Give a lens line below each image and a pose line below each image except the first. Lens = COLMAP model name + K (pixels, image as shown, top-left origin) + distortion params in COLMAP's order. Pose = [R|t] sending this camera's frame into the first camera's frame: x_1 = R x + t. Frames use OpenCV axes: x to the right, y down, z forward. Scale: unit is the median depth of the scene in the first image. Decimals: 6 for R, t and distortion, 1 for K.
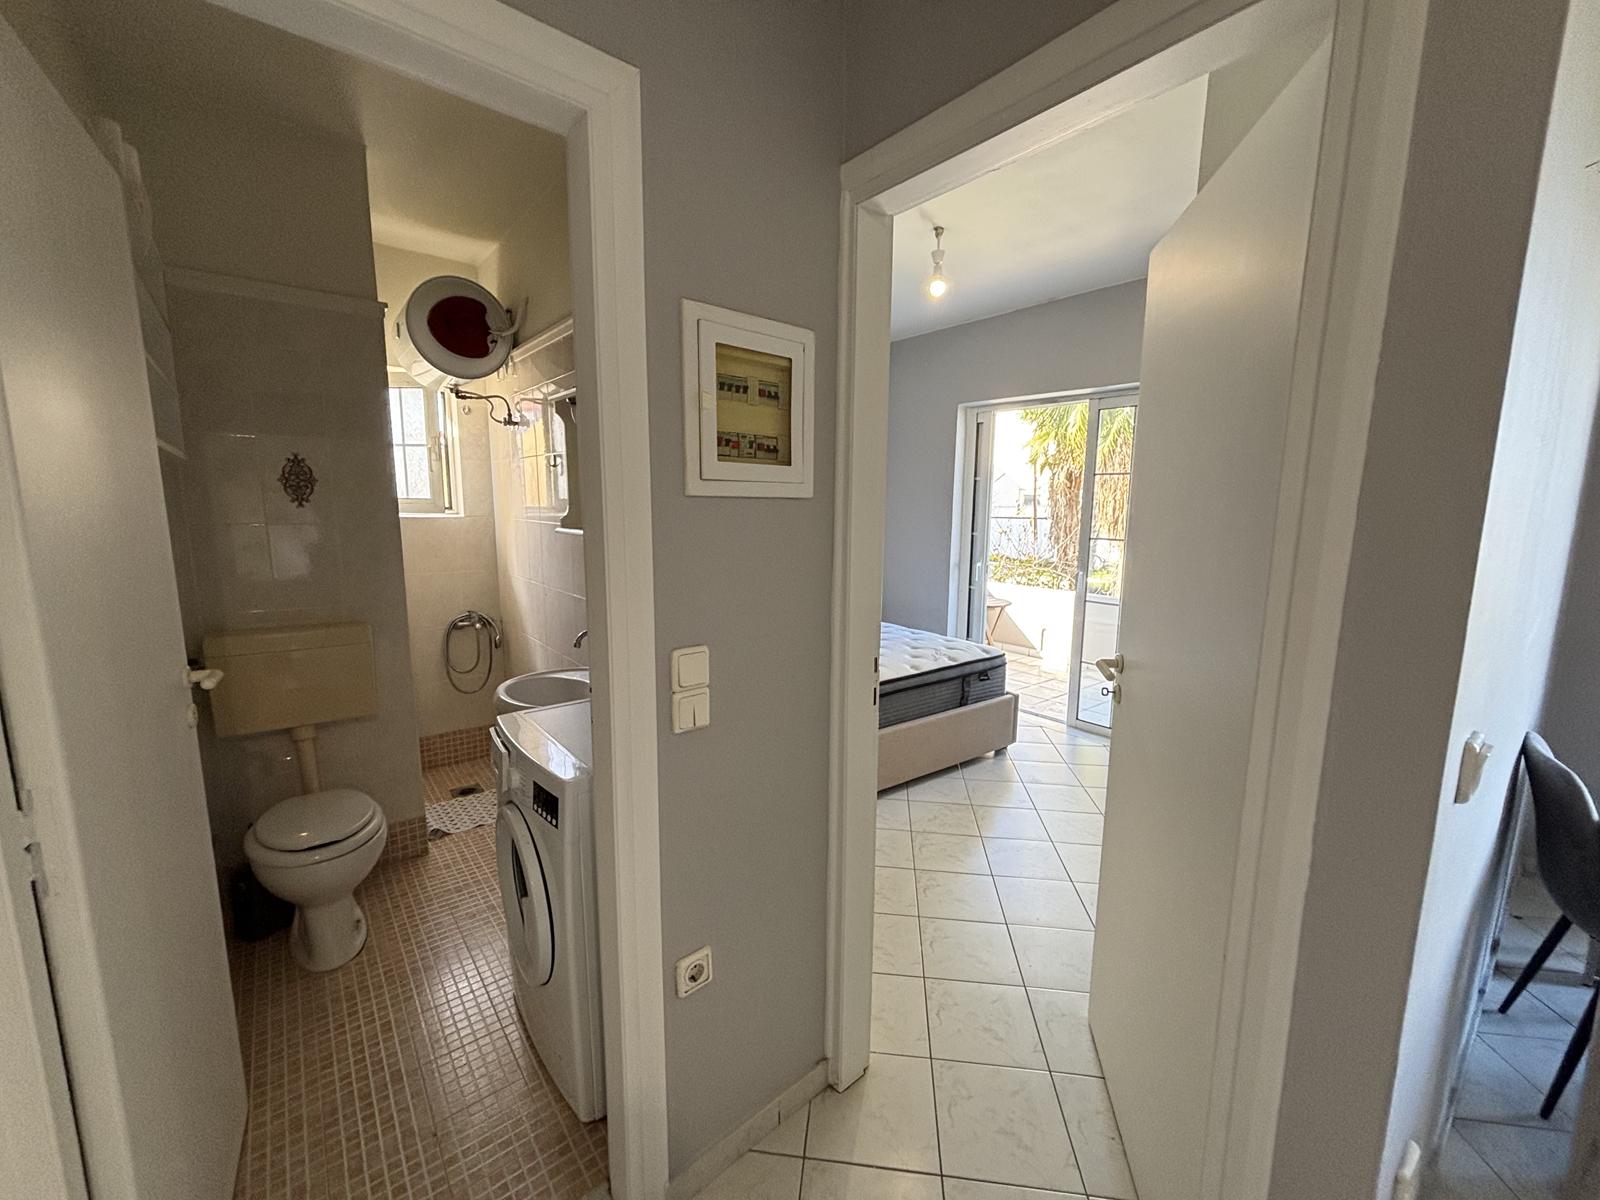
lens RADIAL K [[650.0, 0, 795.2], [0, 650.0, 597.7], [0, 0, 1]] dist [0.003137, -0.000490]
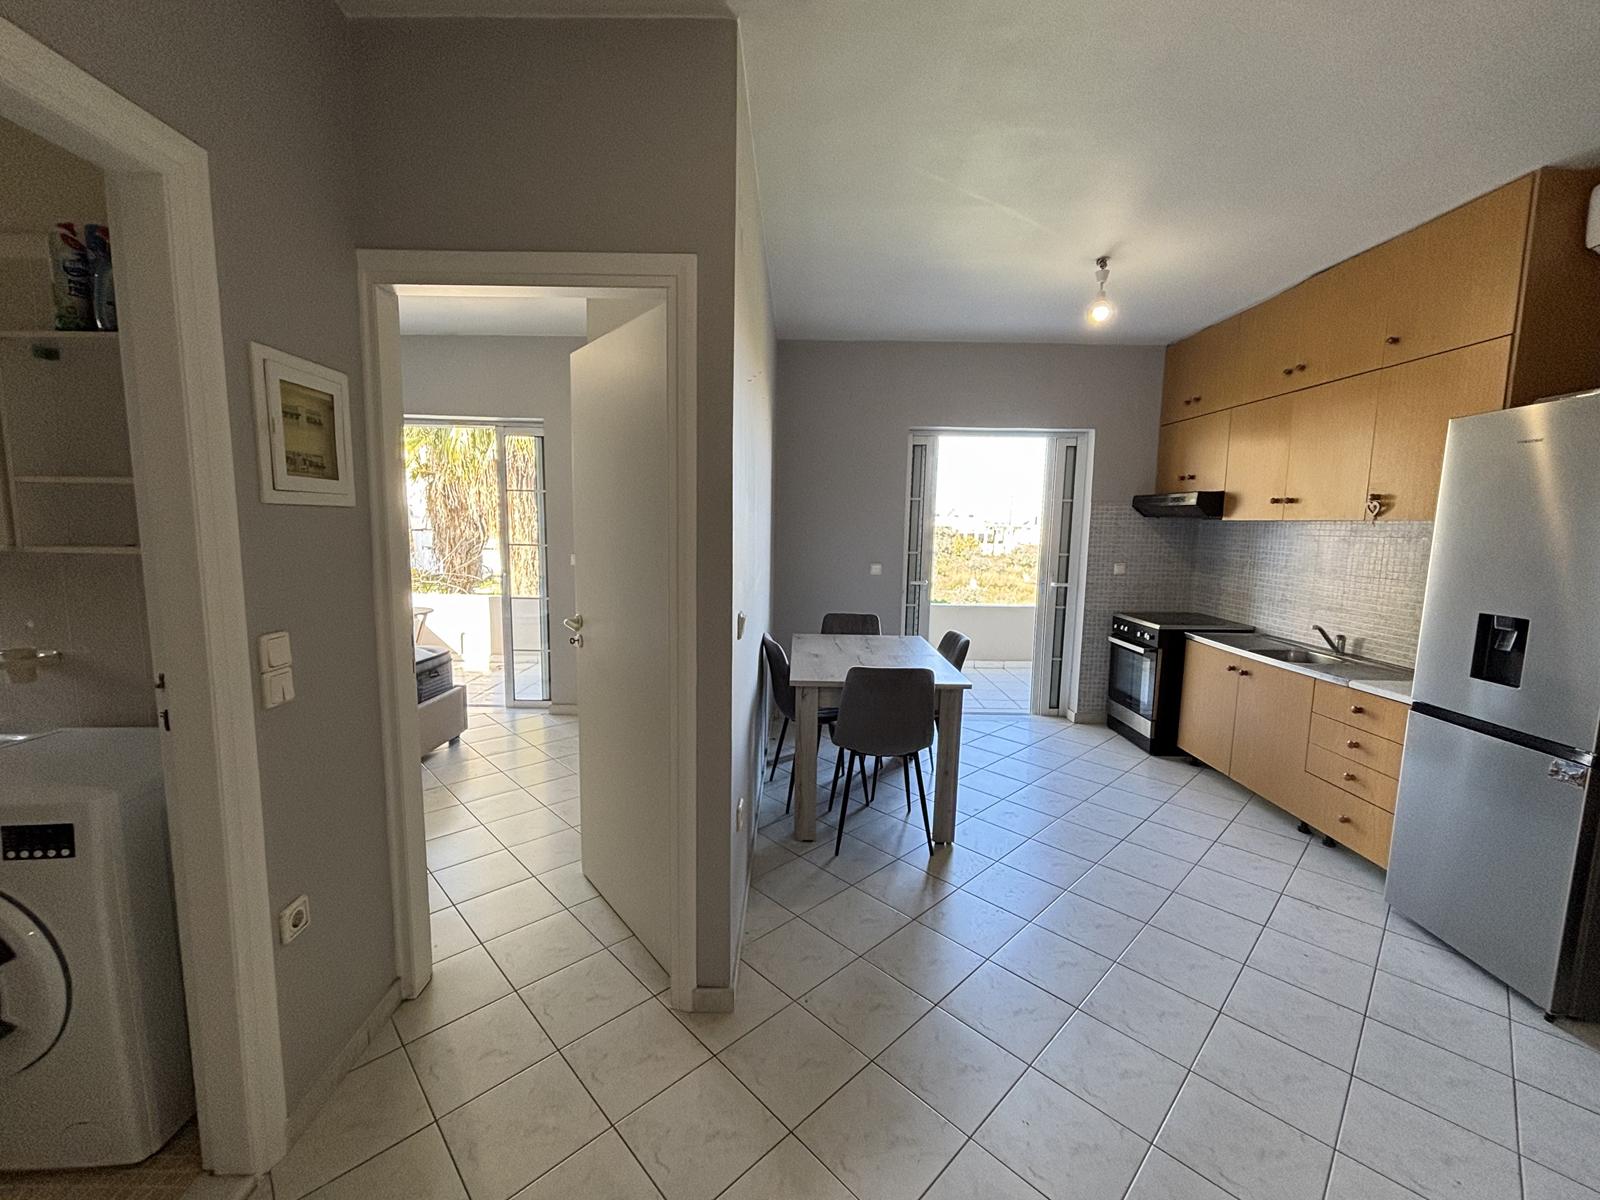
lens RADIAL K [[653.8, 0, 794.9], [0, 653.8, 599.8], [0, 0, 1]] dist [0.001798, 0.000273]
pose [[0.629208, -0.090598, 0.771939, -0.195591], [0.102428, 0.994186, 0.033193, 0.030380], [-0.770458, 0.058183, 0.634830, -0.195166]]
